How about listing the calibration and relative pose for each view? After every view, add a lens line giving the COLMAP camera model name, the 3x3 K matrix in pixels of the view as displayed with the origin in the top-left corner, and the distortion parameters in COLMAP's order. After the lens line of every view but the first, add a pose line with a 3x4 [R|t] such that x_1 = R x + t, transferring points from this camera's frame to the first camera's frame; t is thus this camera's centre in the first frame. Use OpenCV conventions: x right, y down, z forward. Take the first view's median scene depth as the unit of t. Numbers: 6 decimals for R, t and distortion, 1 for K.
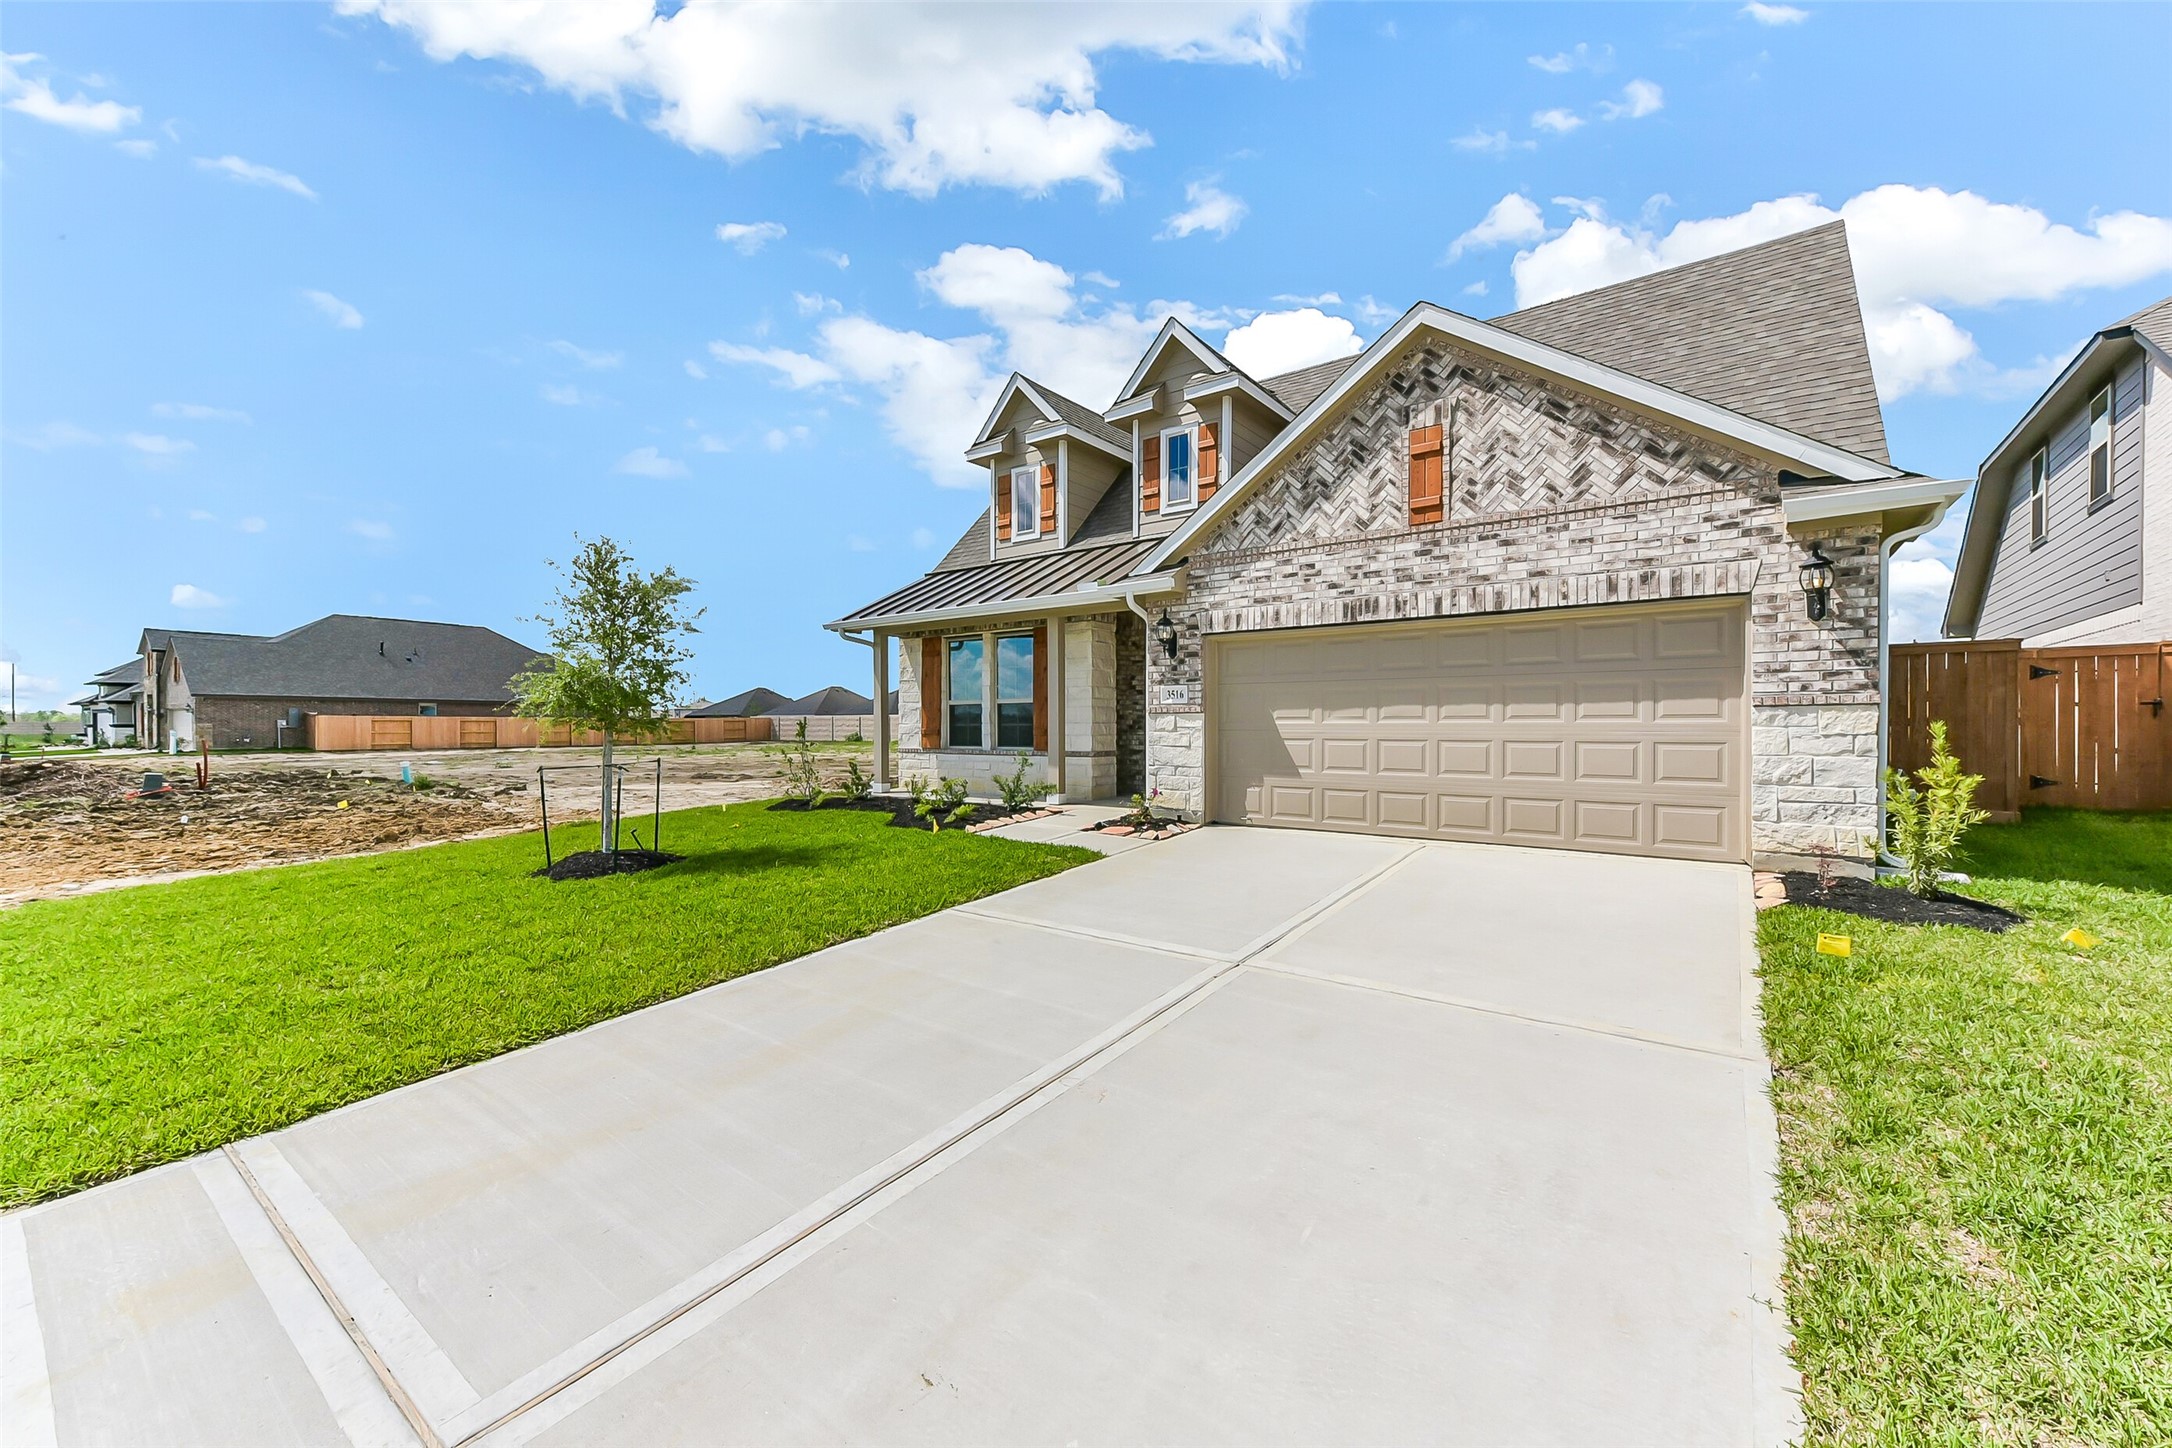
lens RADIAL K [[843.6, 0, 1085.4], [0, 843.6, 733.2], [0, 0, 1]] dist [0.002396, -0.000448]
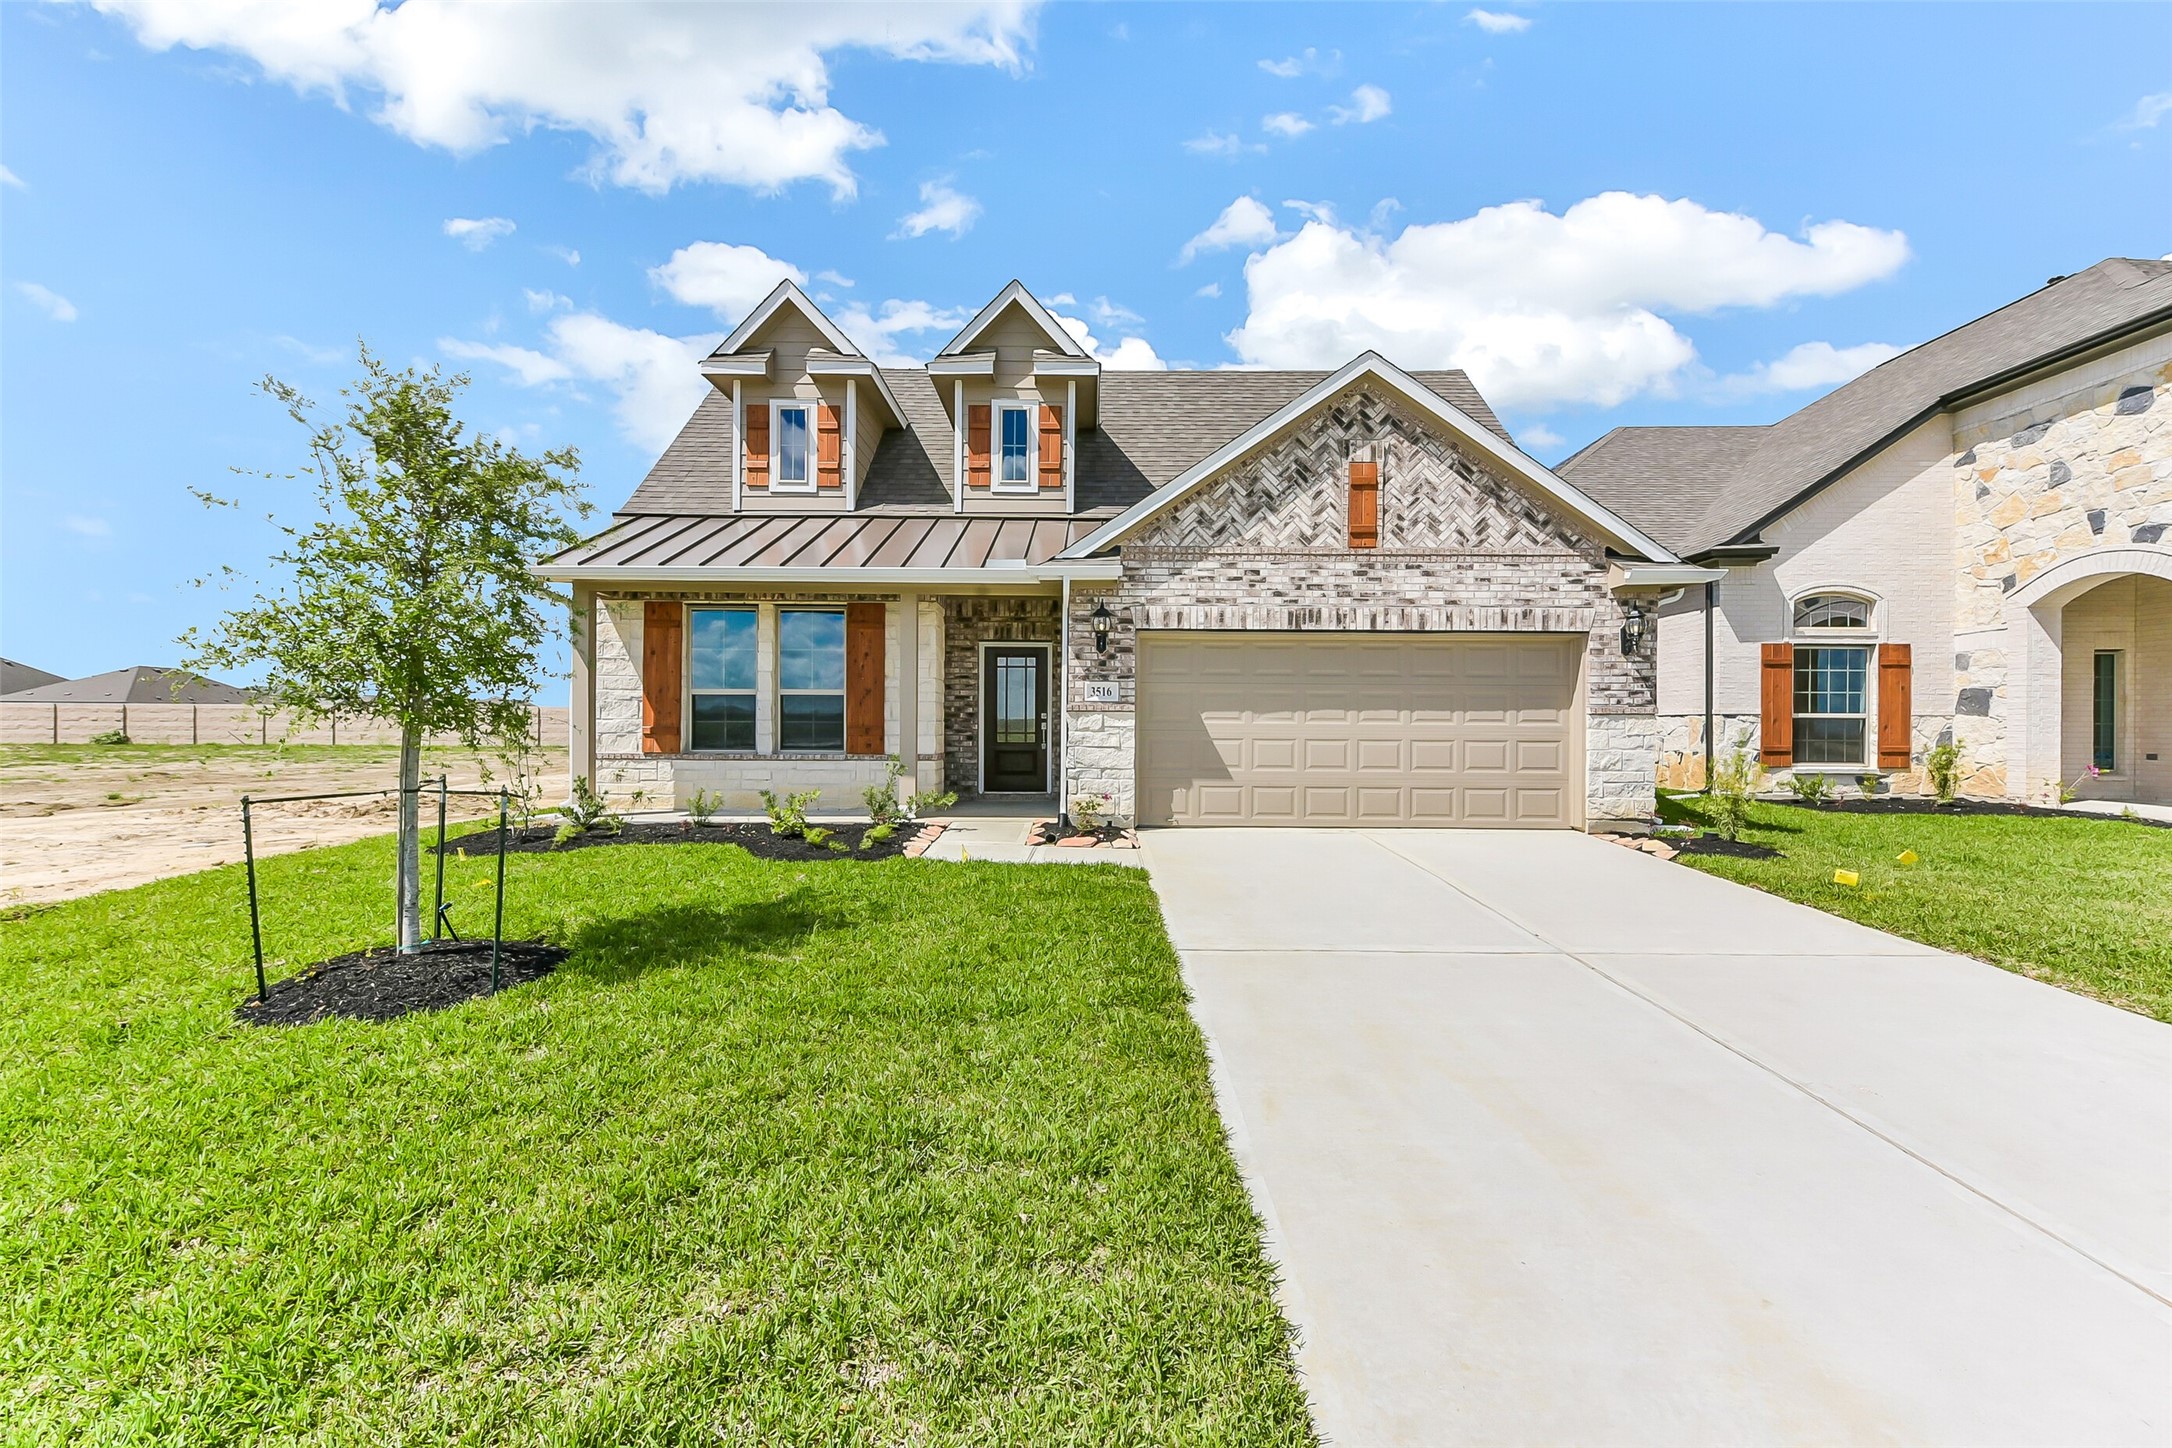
lens RADIAL K [[850.8, 0, 1096.2], [0, 850.8, 732.5], [0, 0, 1]] dist [0.004902, -0.000825]
pose [[0.796253, 0.003040, 0.604956, -0.534712], [-0.001831, 0.999995, -0.002616, 0.002212], [-0.604961, 0.000975, 0.796255, 0.291774]]
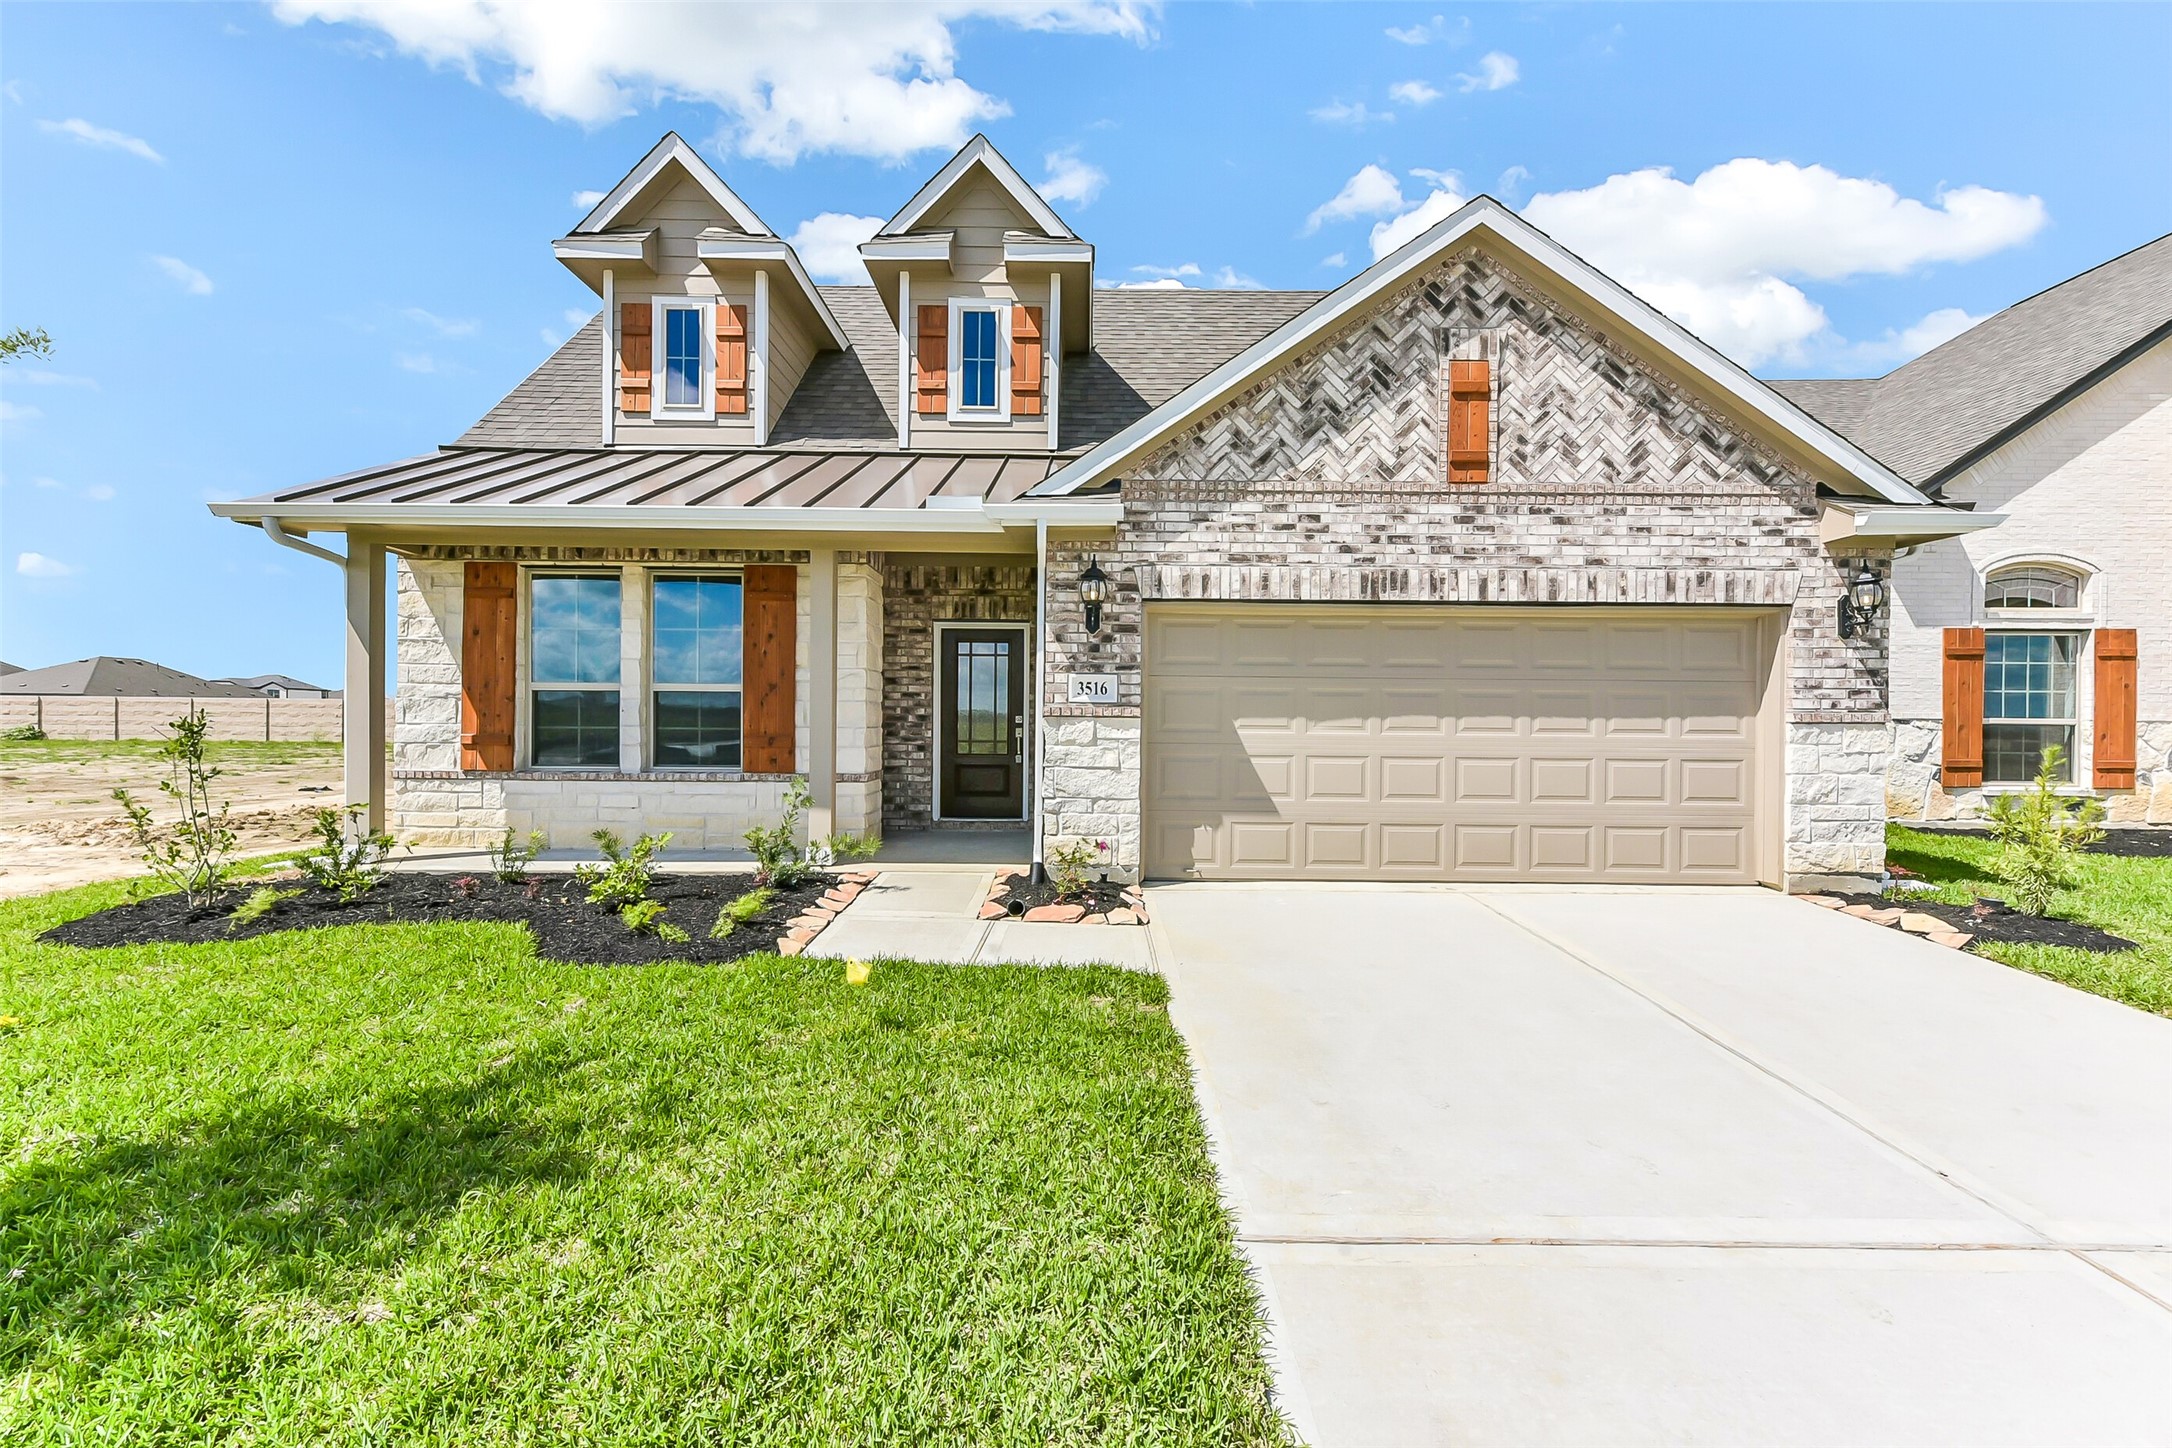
lens RADIAL K [[849.1, 0, 1095.4], [0, 849.1, 728.3], [0, 0, 1]] dist [0.006122, -0.000552]
pose [[0.793720, 0.004006, 0.608270, -0.332808], [-0.004627, 0.999989, -0.000549, -0.016699], [-0.608265, -0.002379, 0.793730, 0.547747]]
